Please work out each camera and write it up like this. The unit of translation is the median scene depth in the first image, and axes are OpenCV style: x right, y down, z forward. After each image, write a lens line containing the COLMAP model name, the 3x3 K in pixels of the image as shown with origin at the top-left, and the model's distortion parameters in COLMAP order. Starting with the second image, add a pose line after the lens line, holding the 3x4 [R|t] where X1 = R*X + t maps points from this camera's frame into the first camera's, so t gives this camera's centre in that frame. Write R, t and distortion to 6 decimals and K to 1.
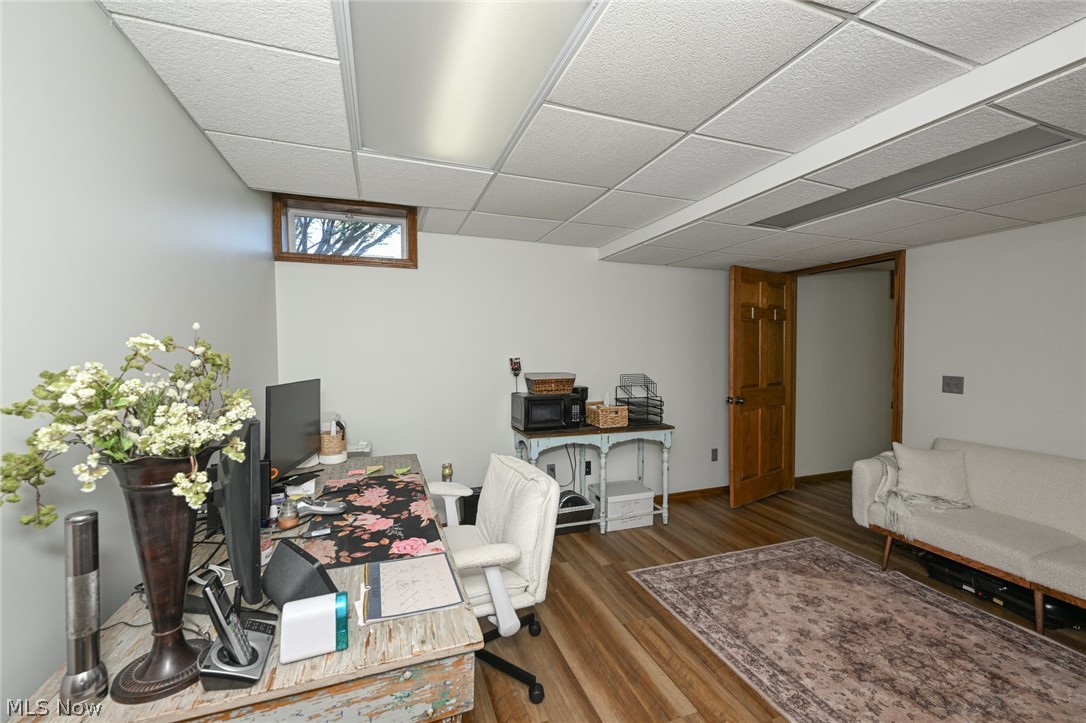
lens RADIAL K [[431.0, 0, 542.1], [0, 431.0, 359.8], [0, 0, 1]] dist [-0.001421, -0.000262]
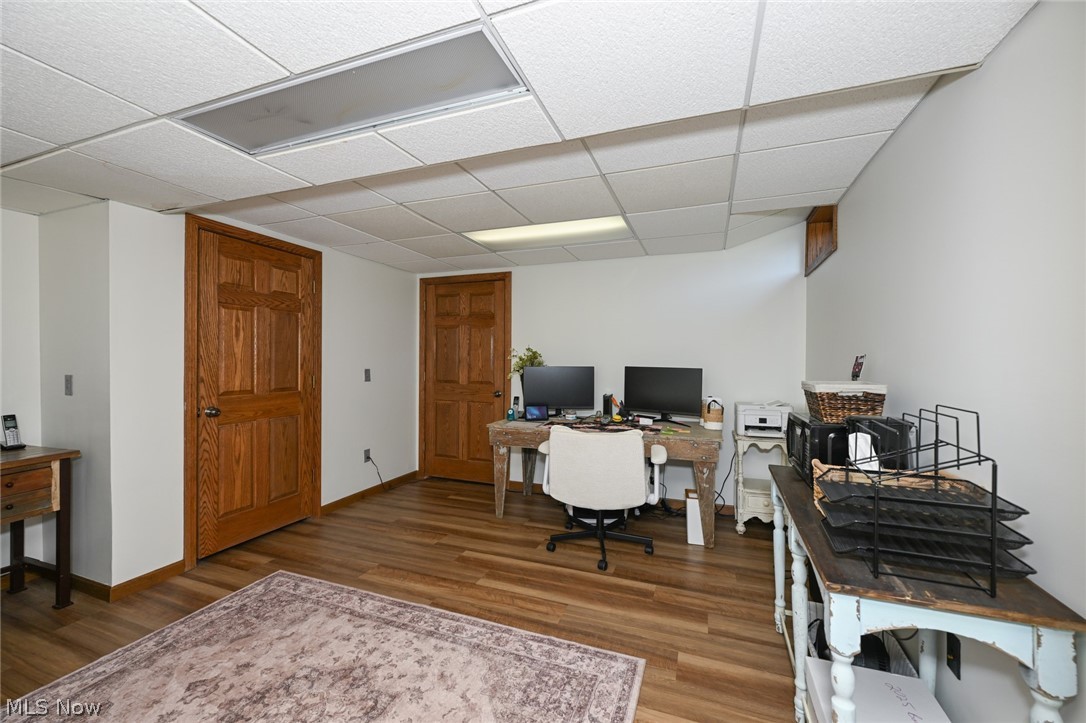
lens RADIAL K [[431.0, 0, 542.1], [0, 431.0, 359.8], [0, 0, 1]] dist [-0.001421, -0.000262]
pose [[-0.655383, -0.003747, -0.755287, 1.153893], [-0.022716, 0.999633, 0.014753, 0.007617], [0.754955, 0.026826, -0.655228, 1.831697]]
